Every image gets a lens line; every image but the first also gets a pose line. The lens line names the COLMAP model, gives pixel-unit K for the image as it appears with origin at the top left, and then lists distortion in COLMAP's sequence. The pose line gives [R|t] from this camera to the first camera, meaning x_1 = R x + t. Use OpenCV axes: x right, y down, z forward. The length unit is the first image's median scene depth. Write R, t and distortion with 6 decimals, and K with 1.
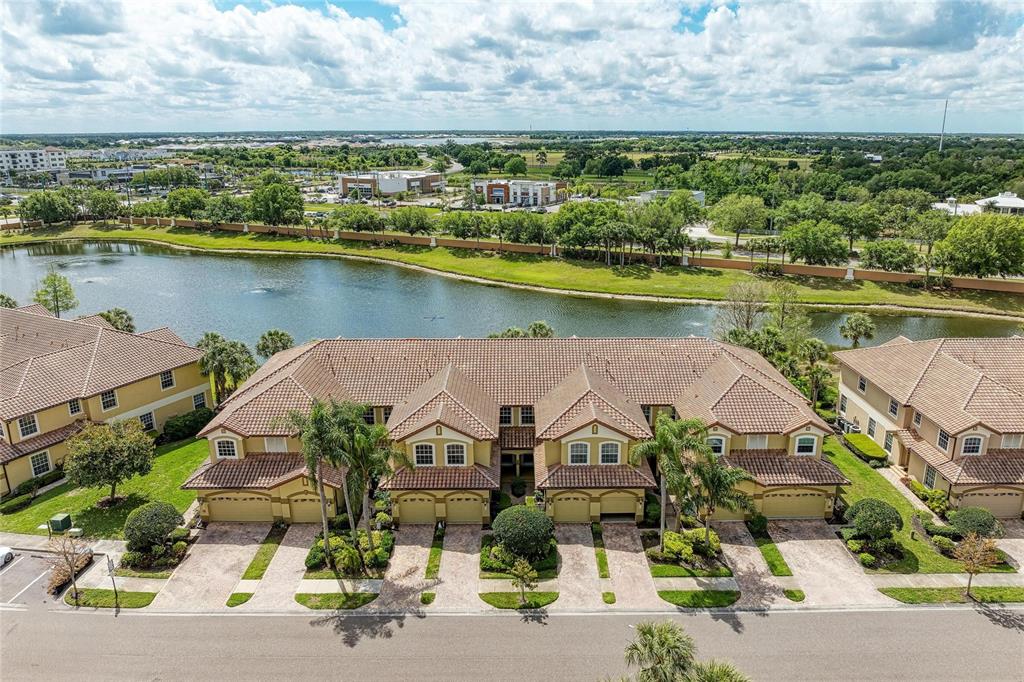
lens RADIAL K [[716.2, 0, 513.5], [0, 716.2, 339.2], [0, 0, 1]] dist [-0.054562, 0.024816]
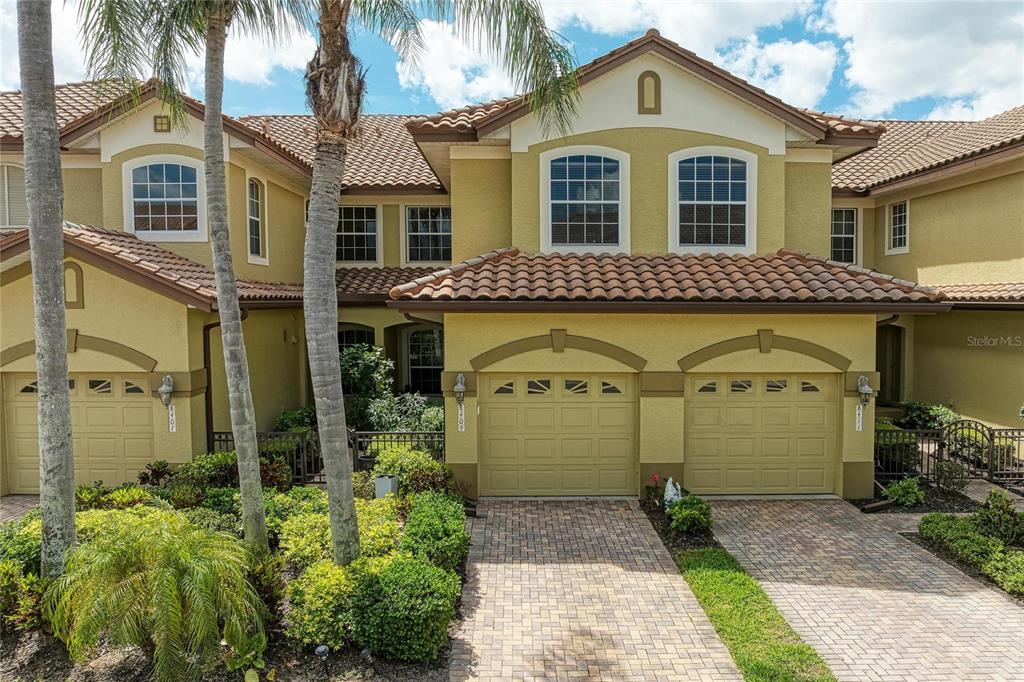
lens RADIAL K [[716.2, 0, 511.1], [0, 716.2, 342.8], [0, 0, 1]] dist [-0.054562, 0.024816]
pose [[0.999972, 0.006357, 0.003901, -0.150994], [-0.005358, 0.976101, -0.217251, 0.261977], [-0.005189, 0.217224, 0.976108, 0.774091]]
